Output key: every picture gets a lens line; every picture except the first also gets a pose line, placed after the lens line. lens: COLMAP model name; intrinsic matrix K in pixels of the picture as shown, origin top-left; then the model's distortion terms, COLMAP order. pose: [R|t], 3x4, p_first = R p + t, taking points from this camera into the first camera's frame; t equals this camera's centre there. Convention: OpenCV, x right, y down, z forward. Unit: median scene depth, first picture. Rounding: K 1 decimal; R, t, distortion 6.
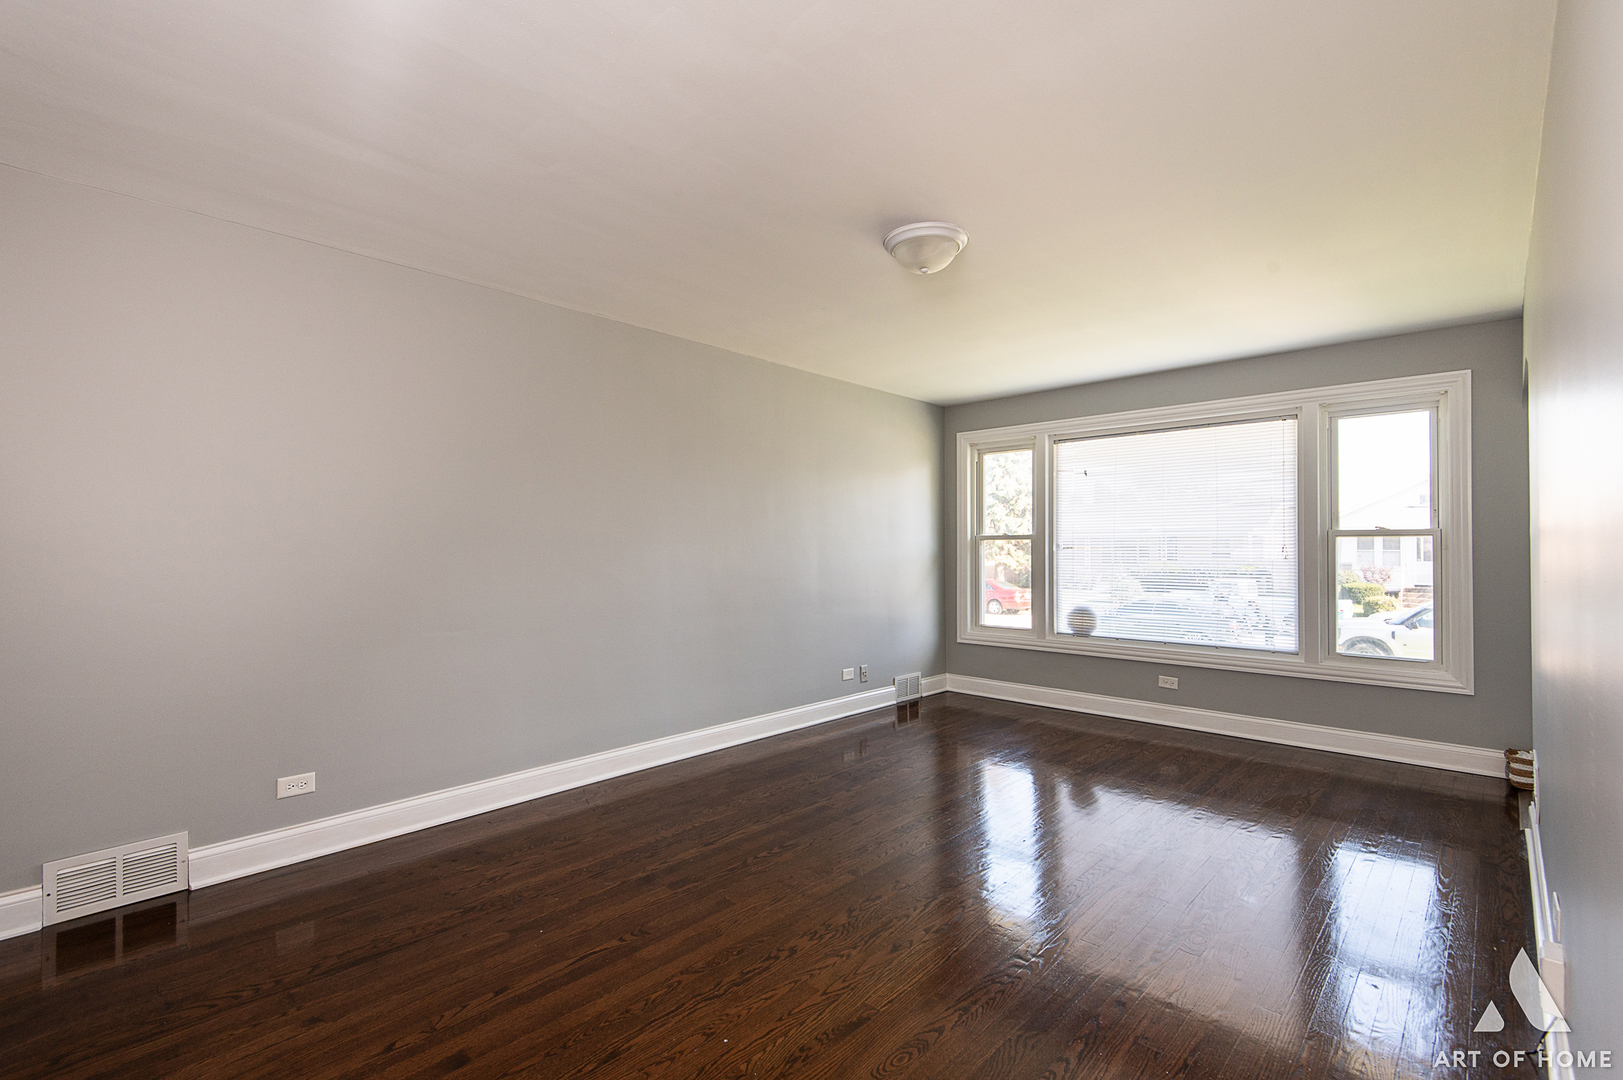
lens RADIAL K [[735.4, 0, 811.5], [0, 735.4, 540.0], [0, 0, 1]] dist [0.029329, -0.018433]
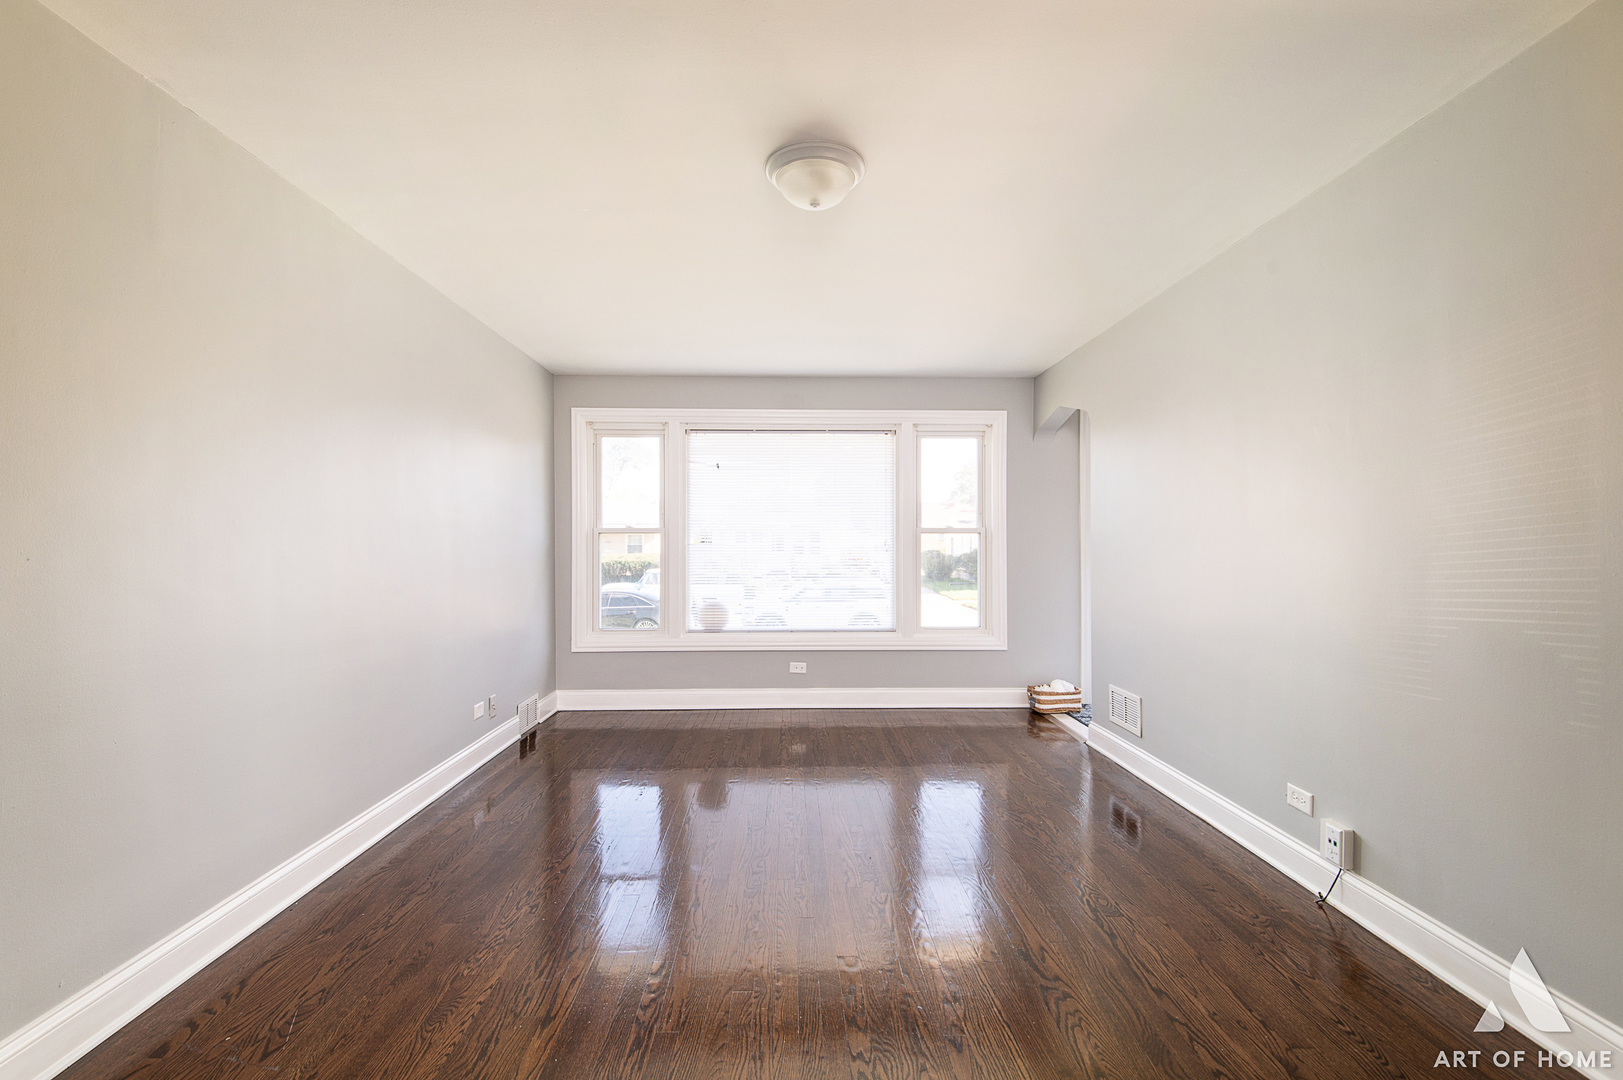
lens RADIAL K [[727.7, 0, 811.5], [0, 727.7, 540.0], [0, 0, 1]] dist [0.040614, -0.000301]
pose [[0.708309, 0.002647, 0.705898, -0.233594], [-0.008027, 0.999959, 0.004305, 0.002718], [-0.705857, -0.008716, 0.708301, 0.227167]]
